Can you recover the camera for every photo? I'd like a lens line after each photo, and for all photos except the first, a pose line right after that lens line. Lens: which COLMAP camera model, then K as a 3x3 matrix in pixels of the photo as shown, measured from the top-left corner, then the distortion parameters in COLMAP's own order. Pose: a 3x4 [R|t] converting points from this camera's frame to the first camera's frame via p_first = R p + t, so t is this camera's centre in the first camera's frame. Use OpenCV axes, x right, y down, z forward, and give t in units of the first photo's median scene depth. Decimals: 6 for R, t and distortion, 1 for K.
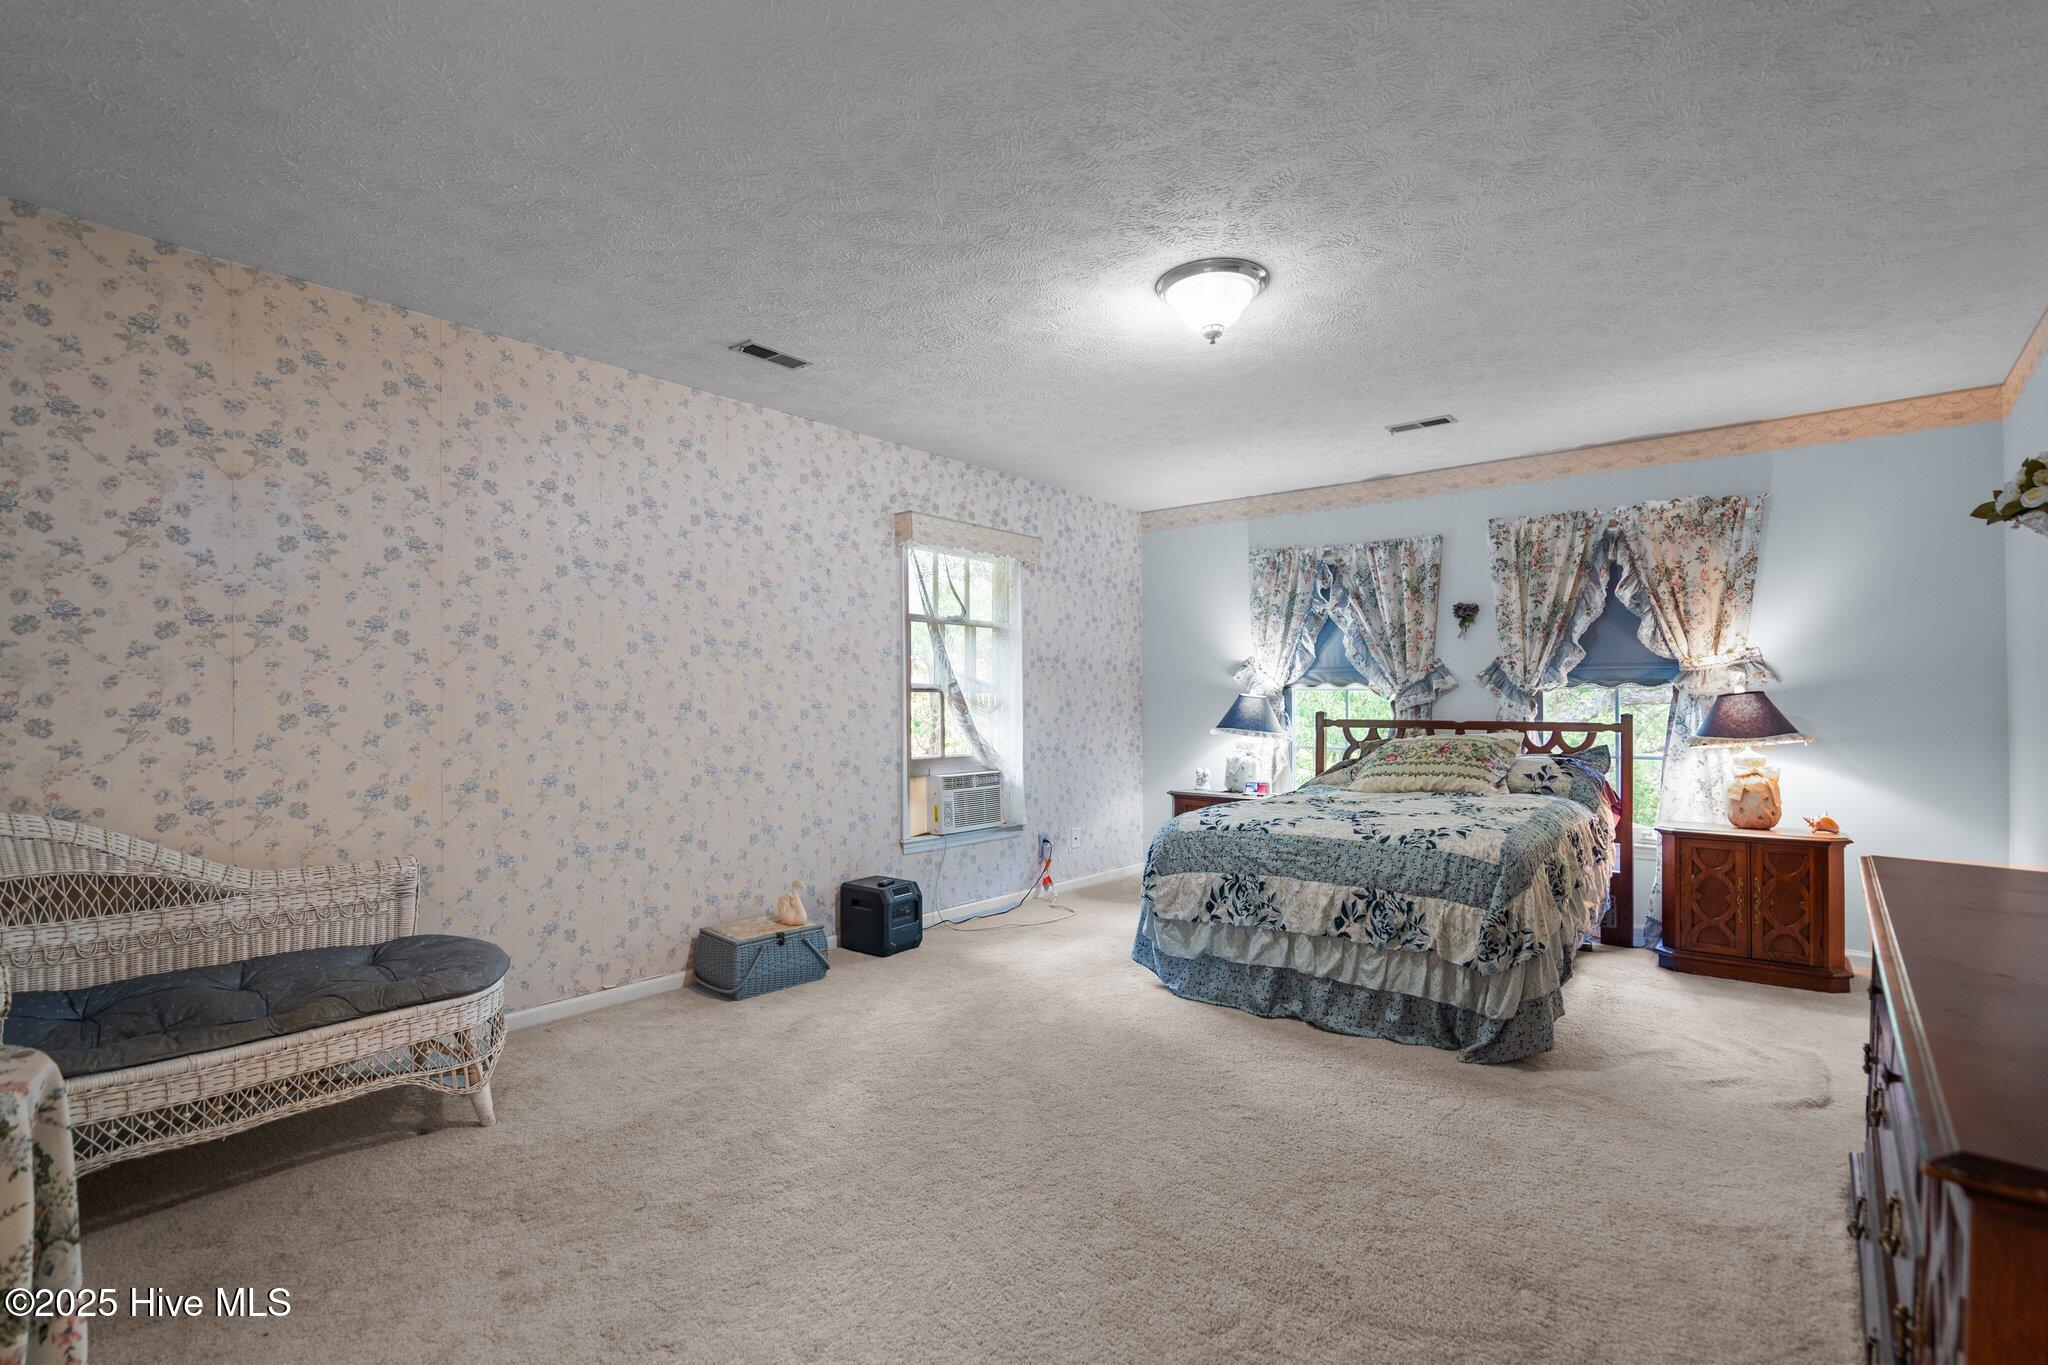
lens RADIAL K [[947.8, 0, 1022.1], [0, 947.8, 691.5], [0, 0, 1]] dist [-0.014794, 0.000433]
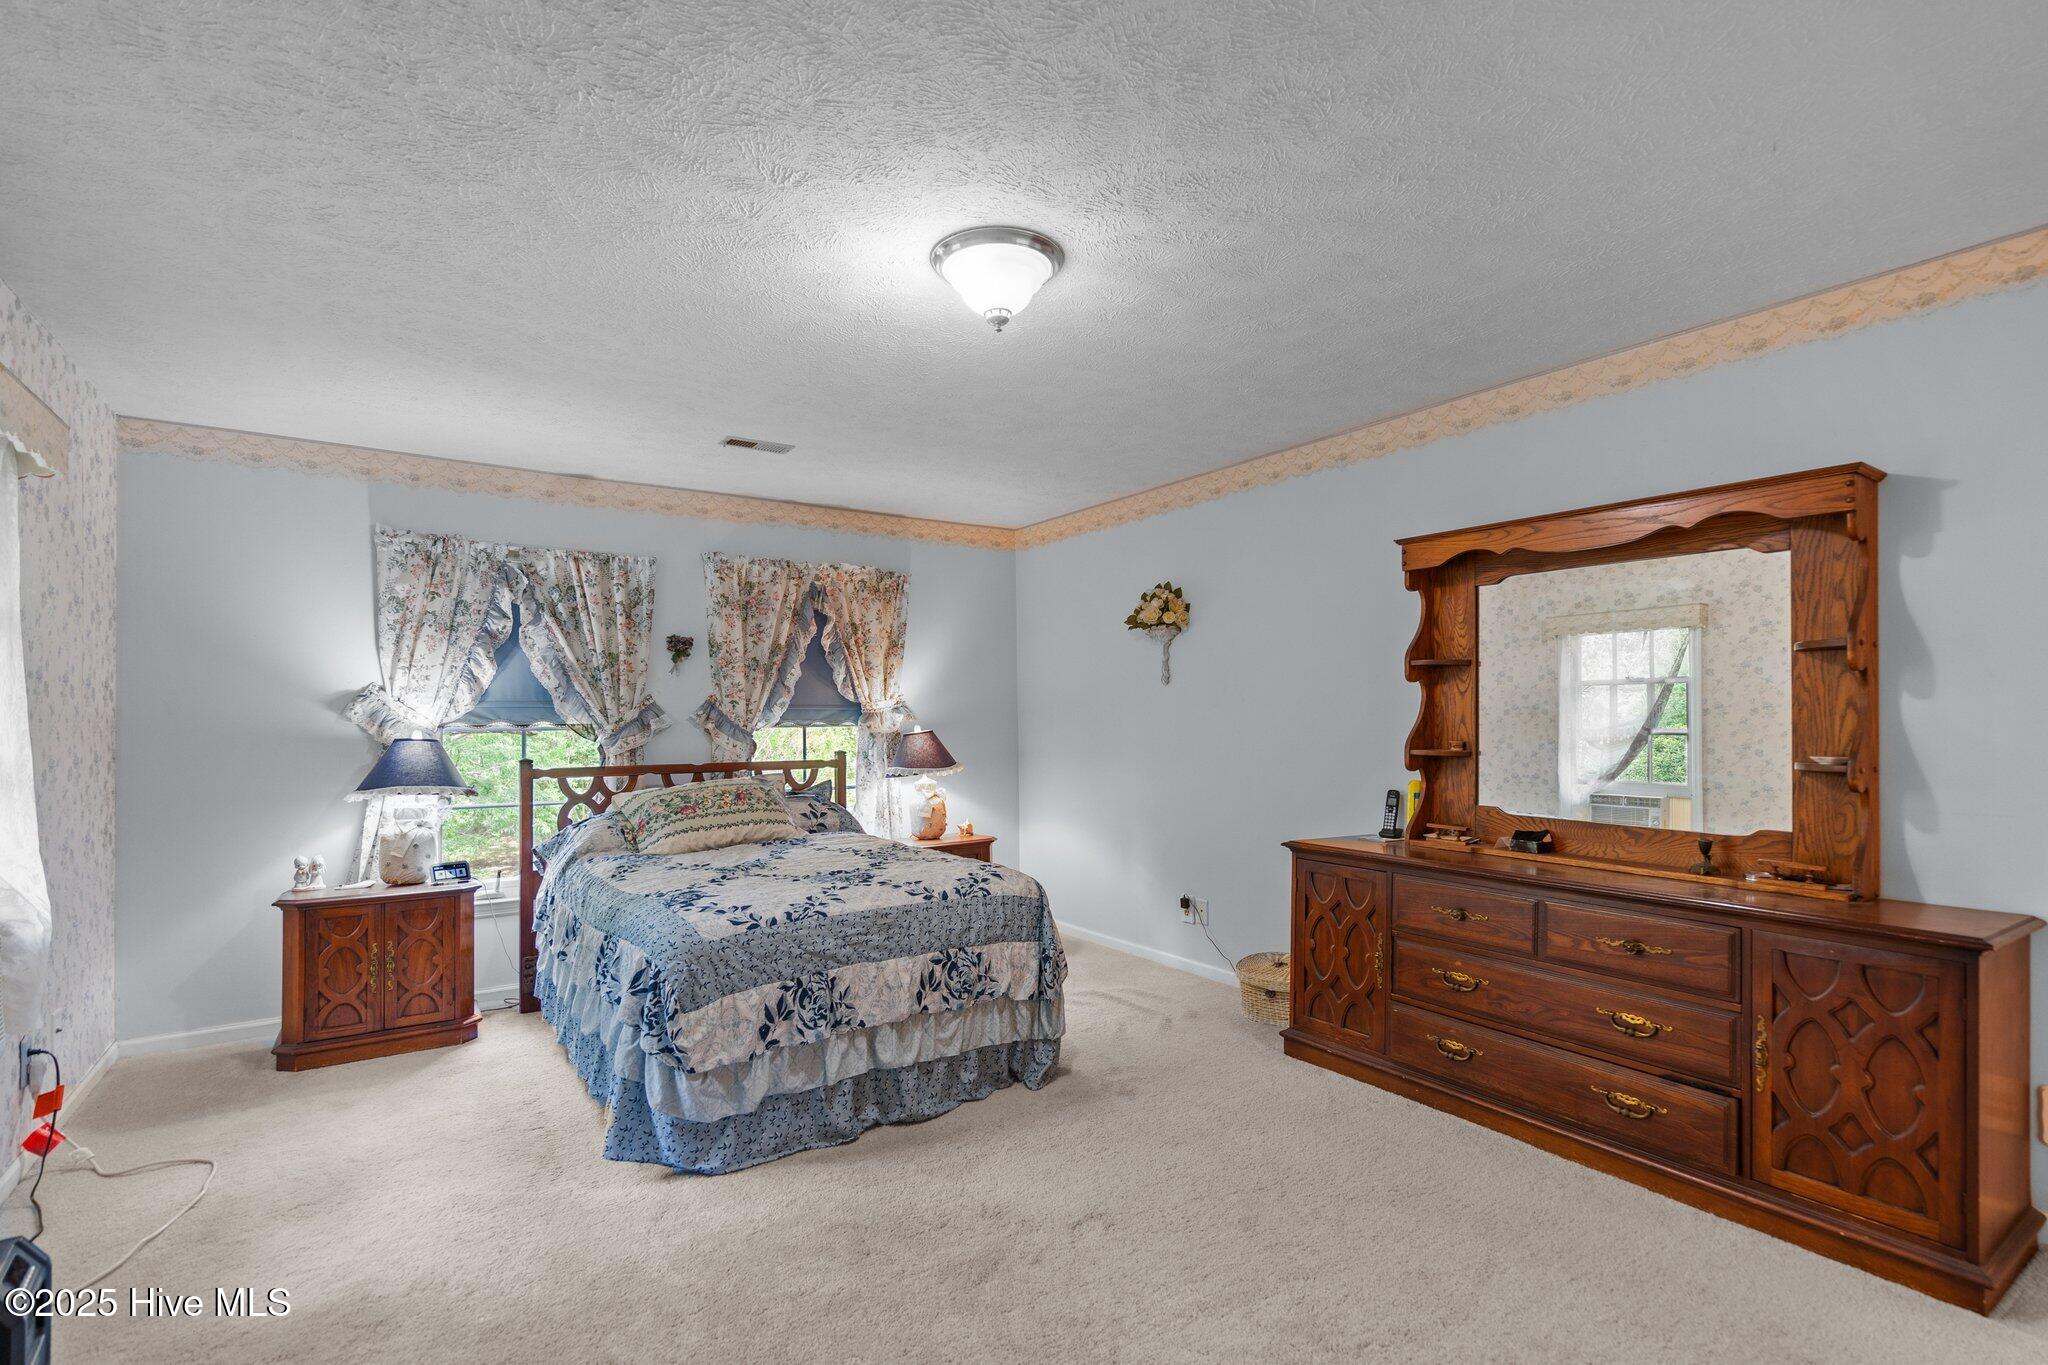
lens RADIAL K [[947.8, 0, 1022.3], [0, 947.8, 693.7], [0, 0, 1]] dist [-0.014794, 0.000433]
pose [[0.269156, 0.022814, 0.962826, -0.384485], [-0.003019, 0.999734, -0.022845, -0.019003], [-0.963092, 0.003243, 0.269153, 0.490140]]
